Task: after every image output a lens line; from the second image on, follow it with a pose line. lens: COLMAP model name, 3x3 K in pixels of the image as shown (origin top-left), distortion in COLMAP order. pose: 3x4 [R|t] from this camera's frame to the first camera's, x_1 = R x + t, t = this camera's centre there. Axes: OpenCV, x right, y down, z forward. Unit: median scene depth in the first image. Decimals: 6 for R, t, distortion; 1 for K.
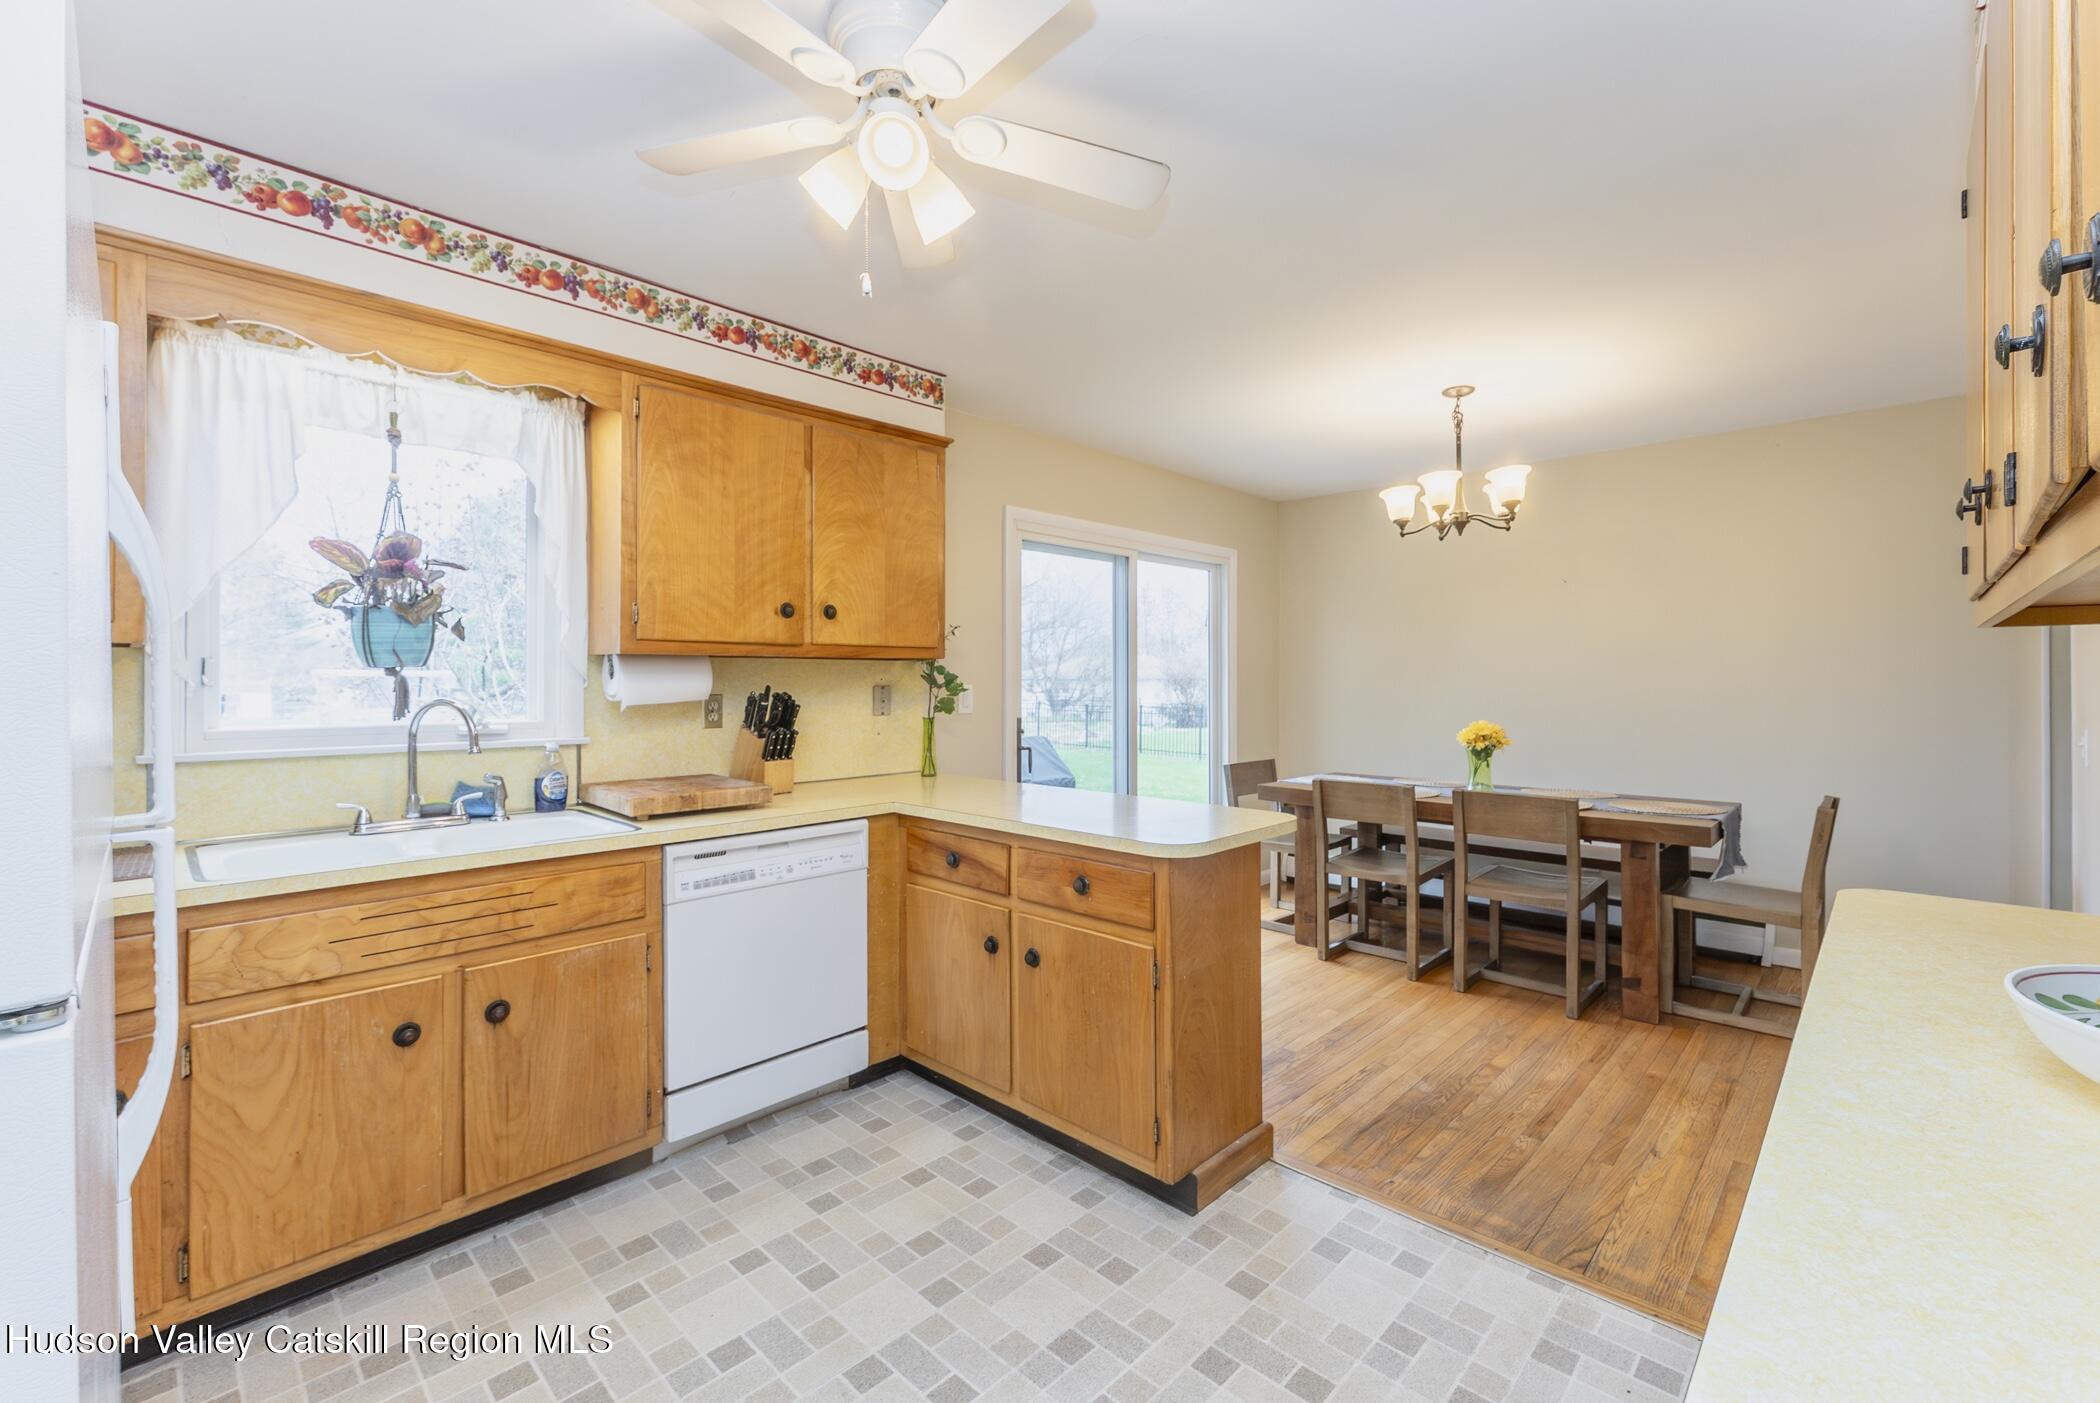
lens RADIAL K [[879.8, 0, 1051.8], [0, 879.8, 691.0], [0, 0, 1]] dist [0.000970, 0.000143]
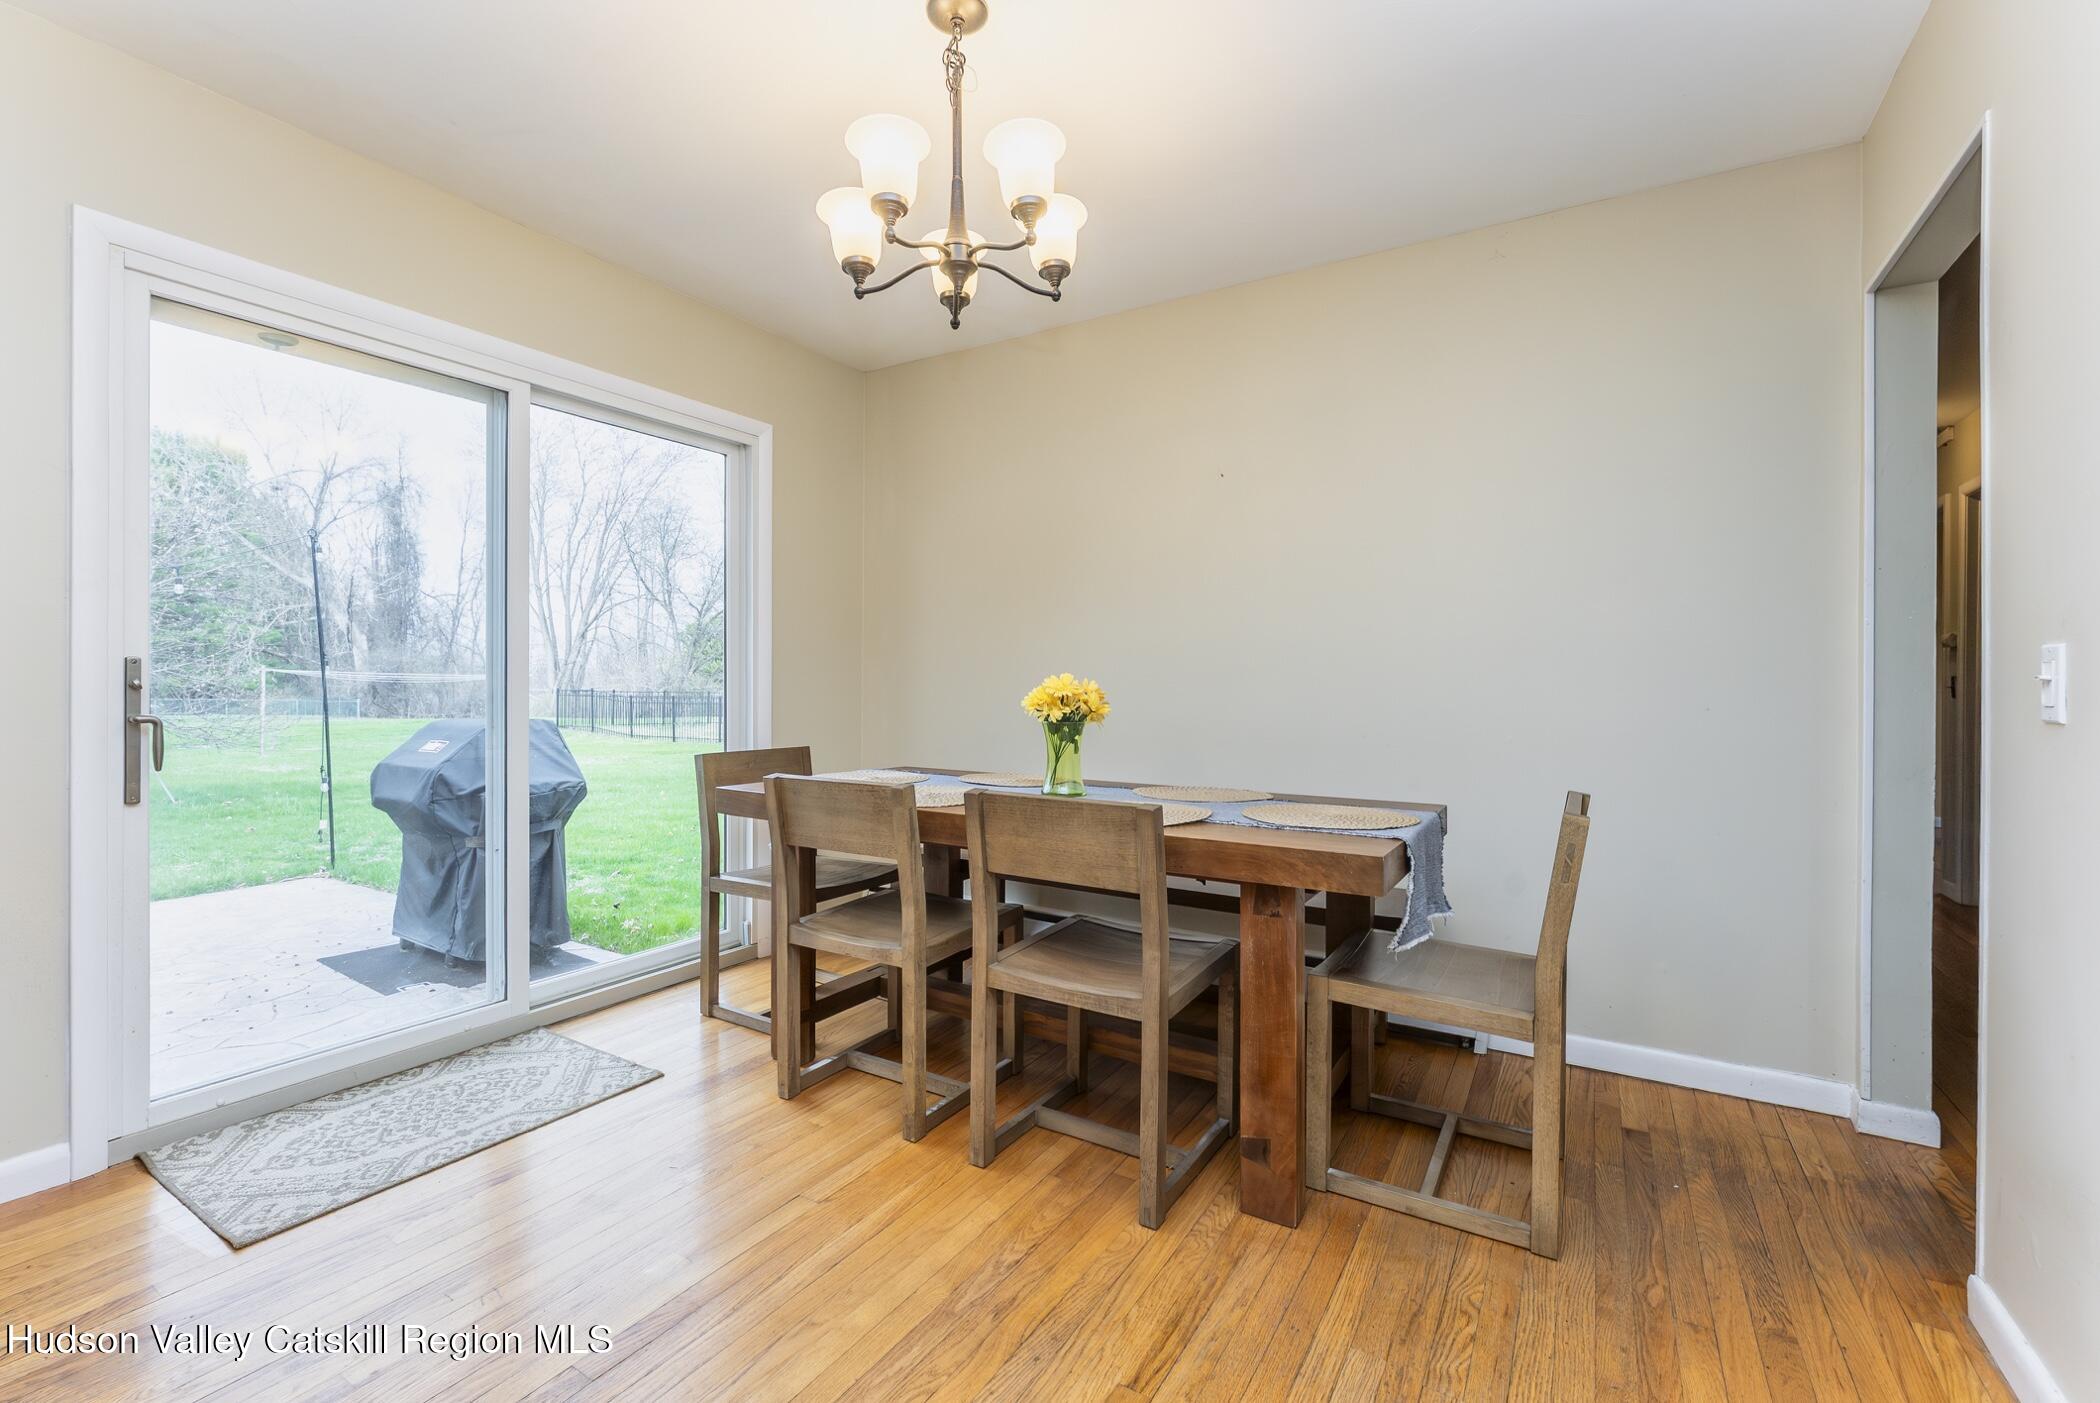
lens RADIAL K [[923.8, 0, 1006.9], [0, 923.8, 702.4], [0, 0, 1]] dist [0.001645, 0.000088]
pose [[0.980111, 0.002854, 0.198432, 0.485238], [-0.004422, 0.999962, 0.007461, 0.070836], [-0.198403, -0.008190, 0.980086, 0.587492]]
